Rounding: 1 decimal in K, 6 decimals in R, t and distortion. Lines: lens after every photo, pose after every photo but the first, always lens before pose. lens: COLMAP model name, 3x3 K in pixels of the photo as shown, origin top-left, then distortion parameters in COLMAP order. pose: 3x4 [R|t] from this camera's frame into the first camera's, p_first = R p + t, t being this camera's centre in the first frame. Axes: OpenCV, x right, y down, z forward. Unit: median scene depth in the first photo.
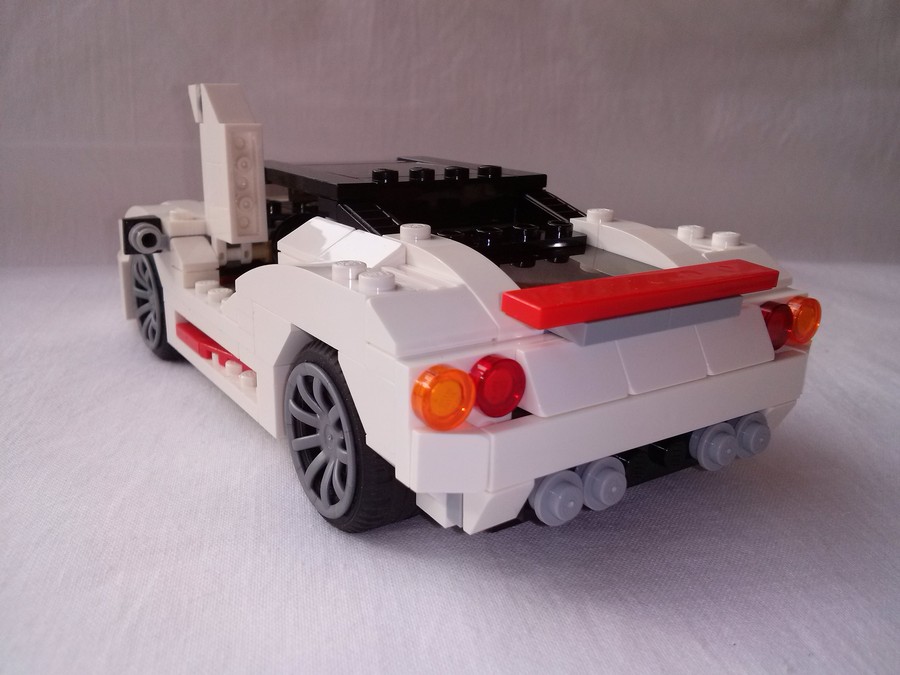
lens RADIAL K [[812.1, 0, 450.0], [0, 812.1, 337.5], [0, 0, 1]] dist [0.000245, -0.004999]
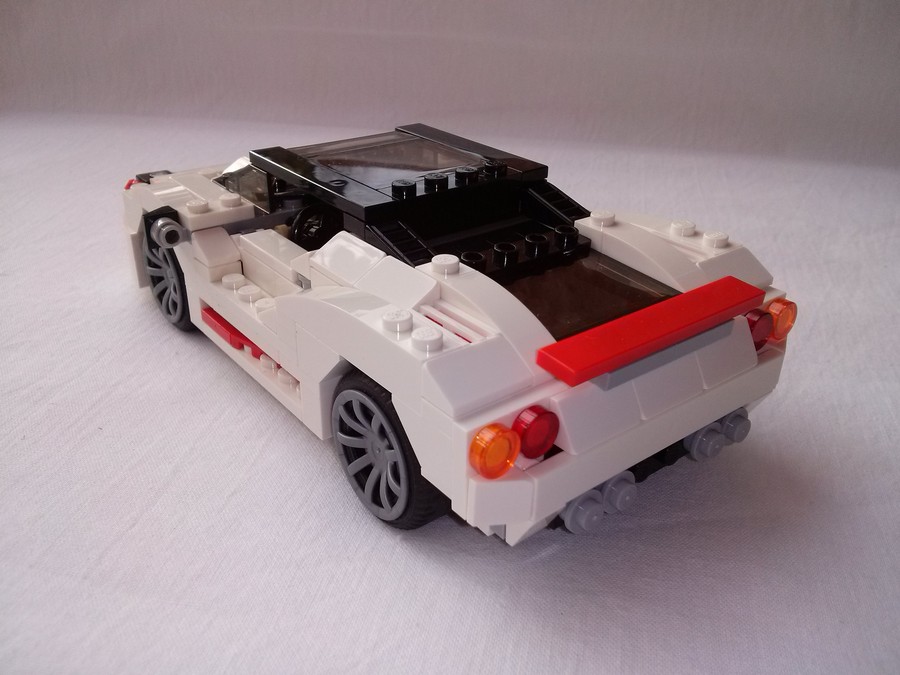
lens RADIAL K [[812.1, 0, 450.0], [0, 812.1, 337.5], [0, 0, 1]] dist [0.000245, -0.004999]
pose [[0.997497, -0.036612, 0.060494, -0.110545], [0.024308, 0.980928, 0.192848, -0.253411], [-0.066401, -0.190895, 0.979362, -0.101506]]
